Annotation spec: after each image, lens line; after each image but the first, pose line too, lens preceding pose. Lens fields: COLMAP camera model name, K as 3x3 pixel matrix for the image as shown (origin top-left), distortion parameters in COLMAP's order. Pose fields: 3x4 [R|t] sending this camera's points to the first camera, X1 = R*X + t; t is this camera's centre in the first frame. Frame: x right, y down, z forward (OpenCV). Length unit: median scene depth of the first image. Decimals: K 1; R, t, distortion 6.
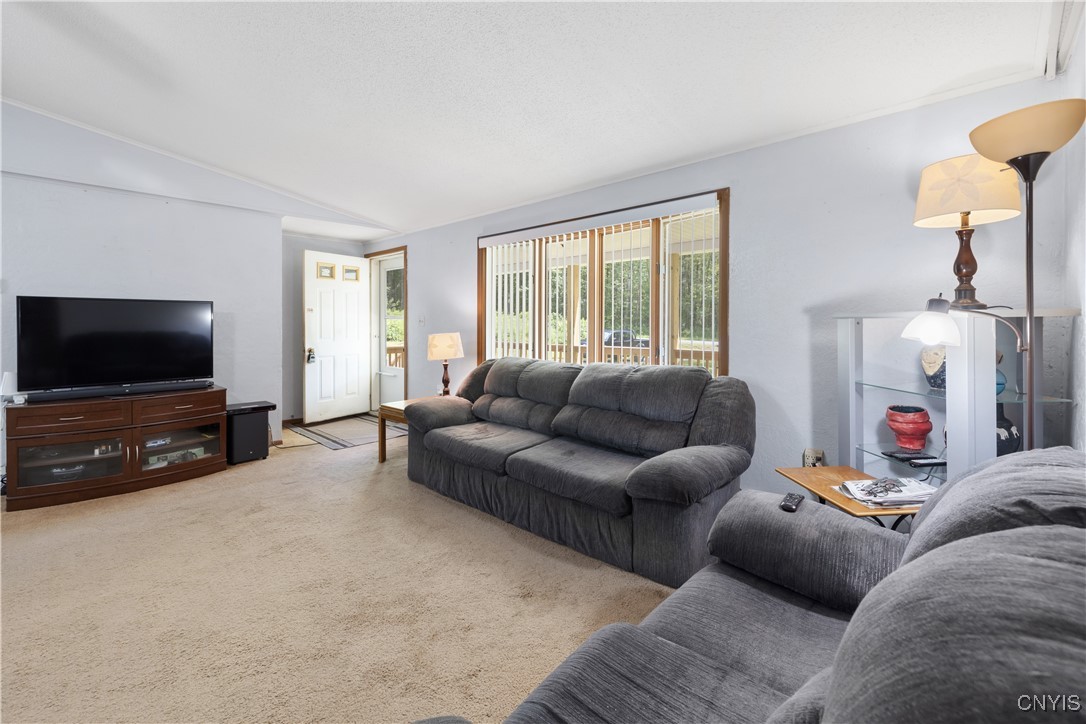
lens RADIAL K [[467.5, 0, 531.5], [0, 467.5, 329.4], [0, 0, 1]] dist [0.000016, 0.000134]
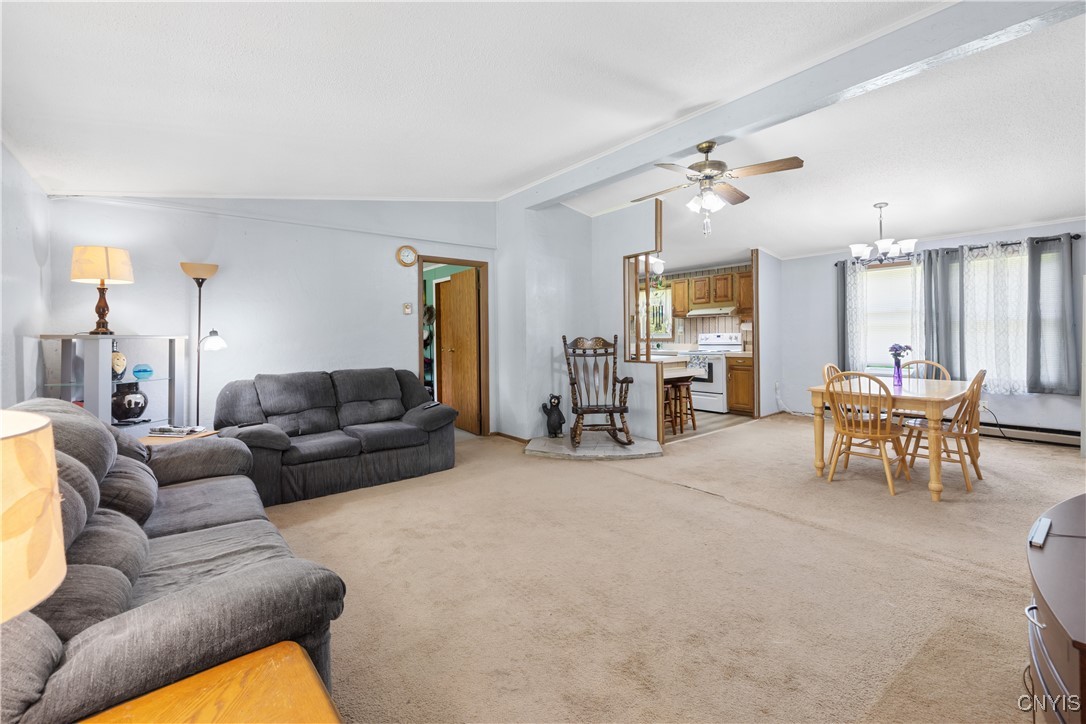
lens RADIAL K [[467.5, 0, 531.5], [0, 467.5, 329.4], [0, 0, 1]] dist [0.000016, 0.000134]
pose [[-0.989606, 0.010791, 0.143400, -0.854976], [0.010947, 0.999940, 0.000300, -0.044176], [-0.143388, 0.001866, -0.989665, 2.454114]]
